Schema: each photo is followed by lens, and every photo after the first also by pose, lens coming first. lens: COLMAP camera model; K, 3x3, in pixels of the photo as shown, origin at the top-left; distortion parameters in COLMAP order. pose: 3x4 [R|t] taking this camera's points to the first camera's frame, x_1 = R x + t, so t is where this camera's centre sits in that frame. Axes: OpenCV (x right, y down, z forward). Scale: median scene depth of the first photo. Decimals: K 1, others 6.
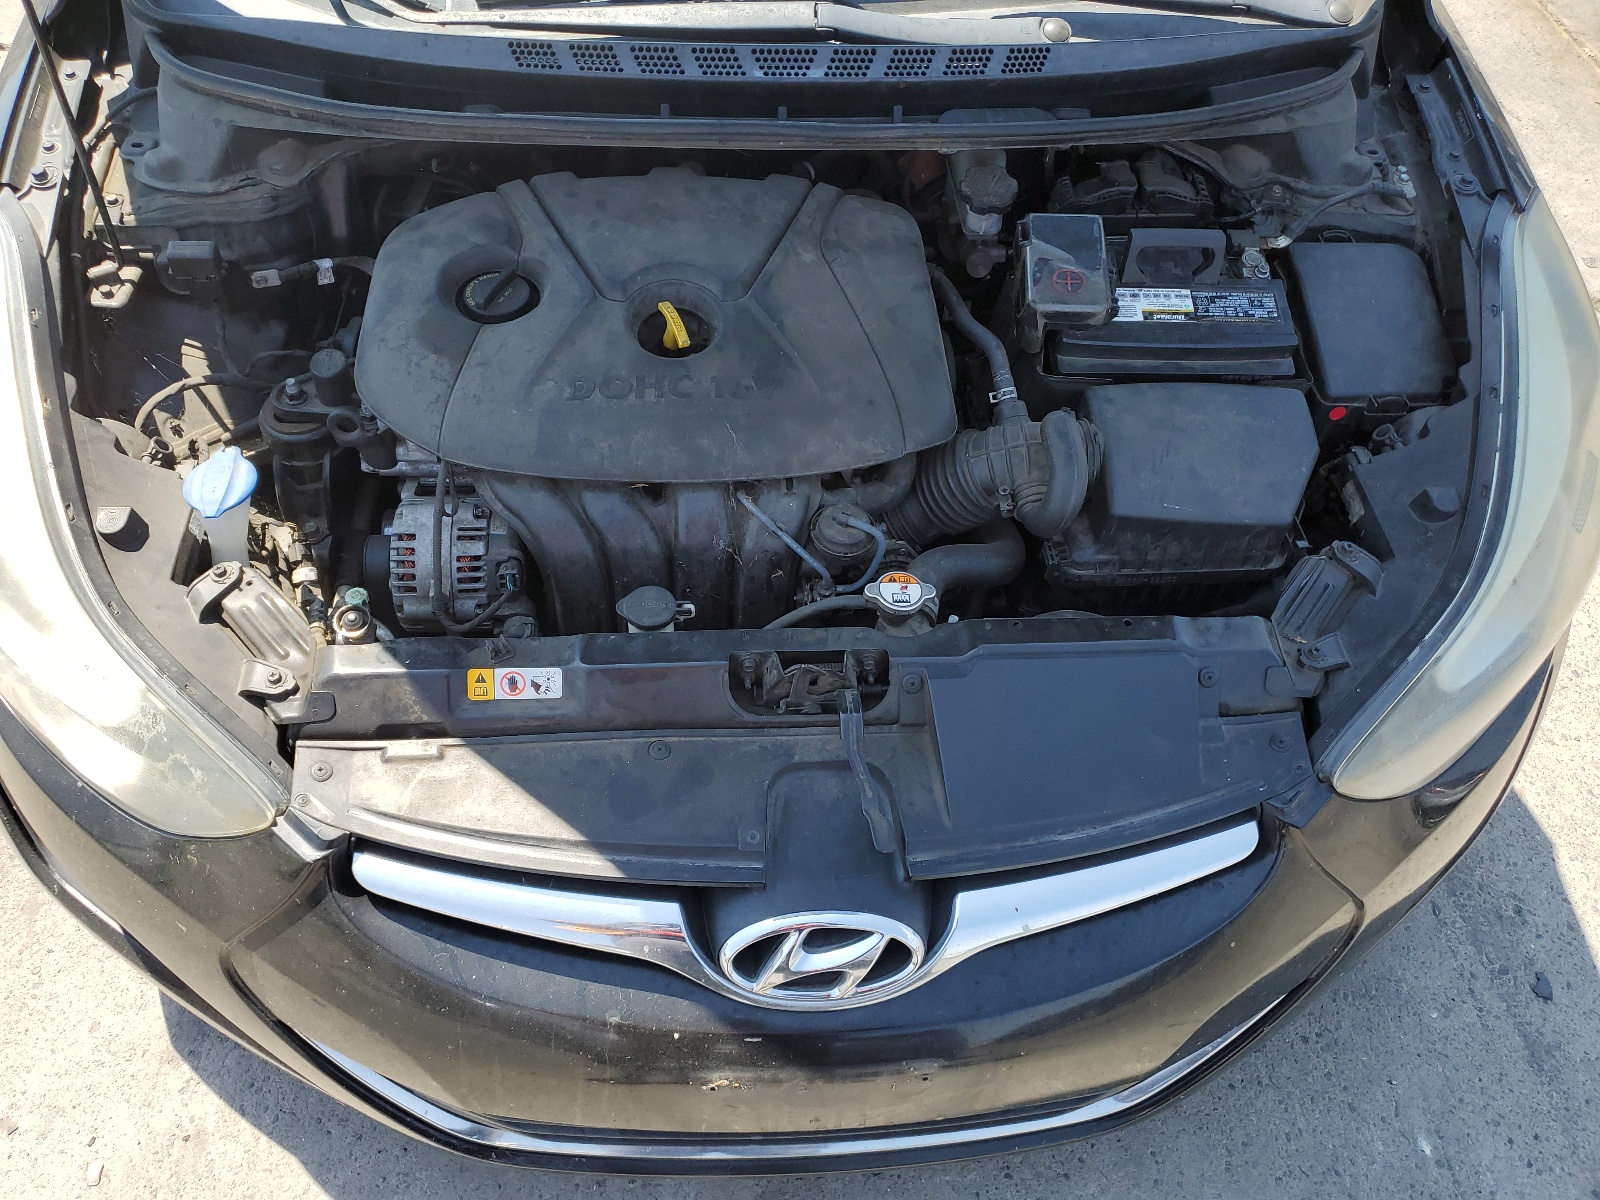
lens RADIAL K [[1254.5, 0, 778.4], [0, 1254.5, 599.5], [0, 0, 1]] dist [0.004628, 0.002396]
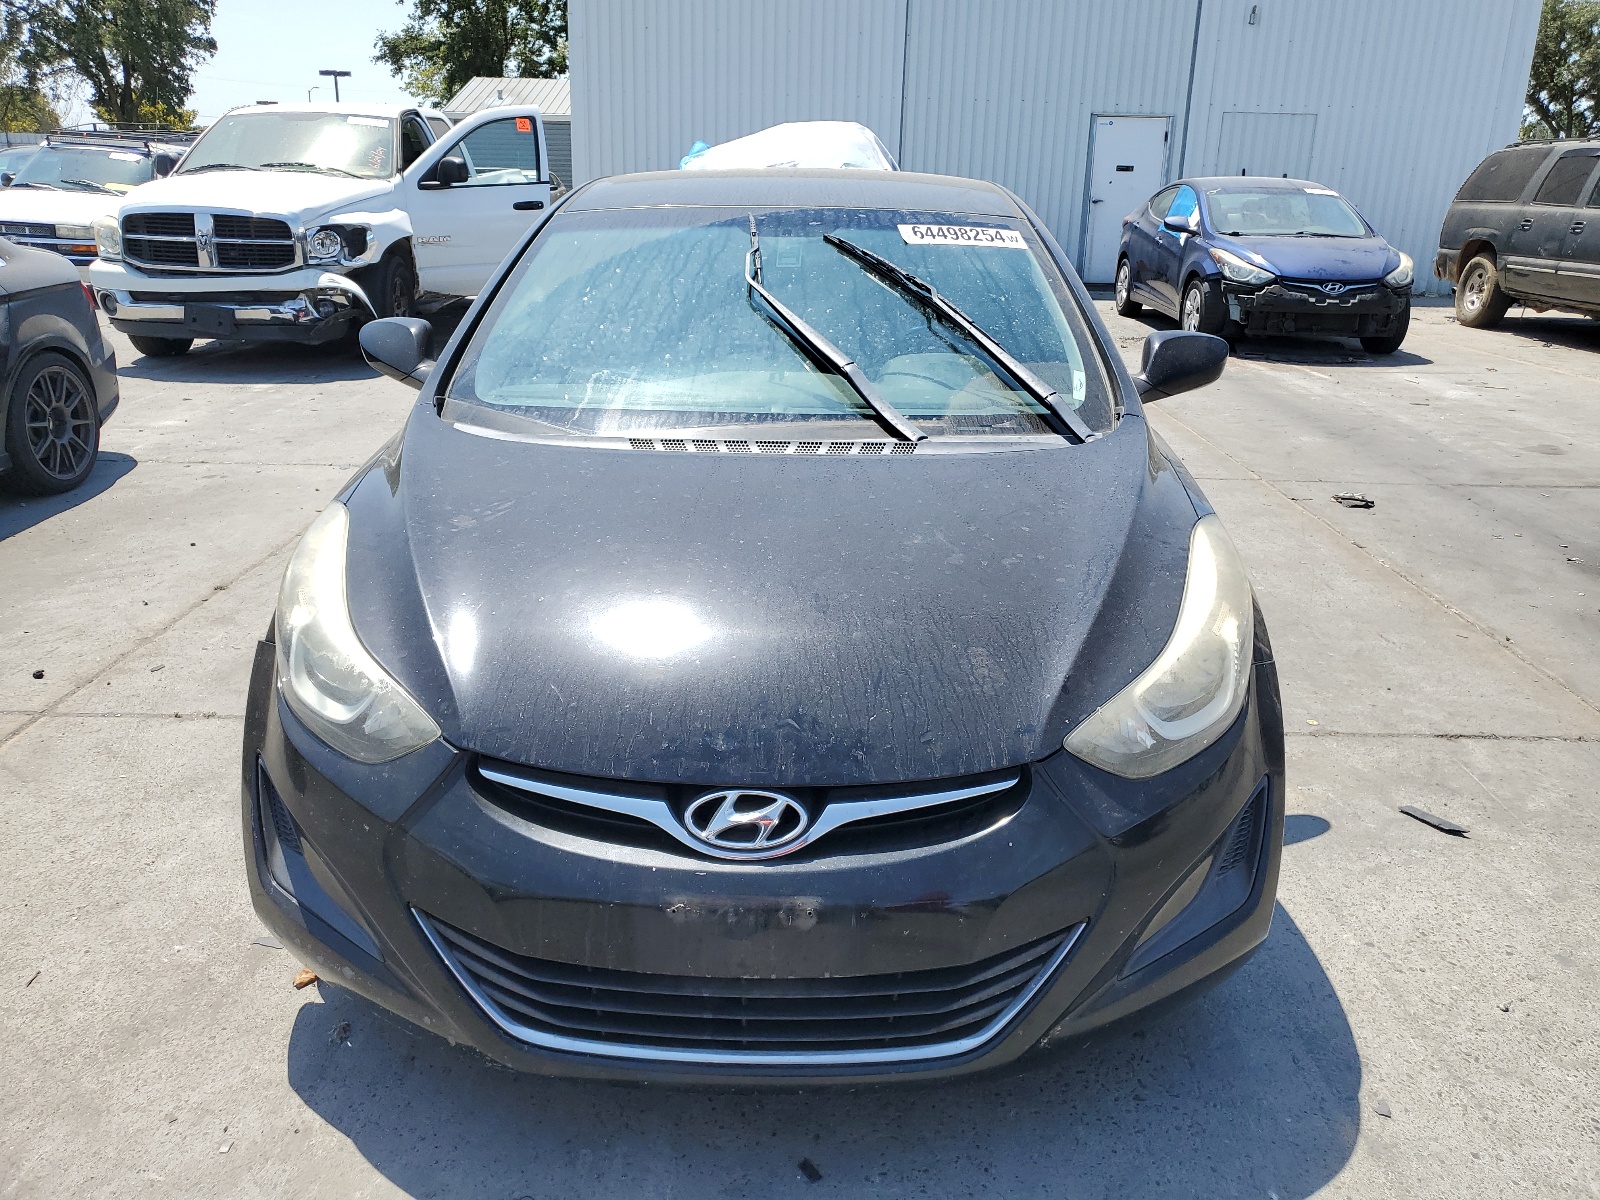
lens RADIAL K [[1238.2, 0, 808.4], [0, 1238.2, 600.7], [0, 0, 1]] dist [0.000409, 0.009562]
pose [[0.996502, -0.001712, -0.083551, 0.170627], [-0.042819, 0.848115, -0.528079, 0.606923], [0.071765, 0.529810, 0.845075, -0.349890]]
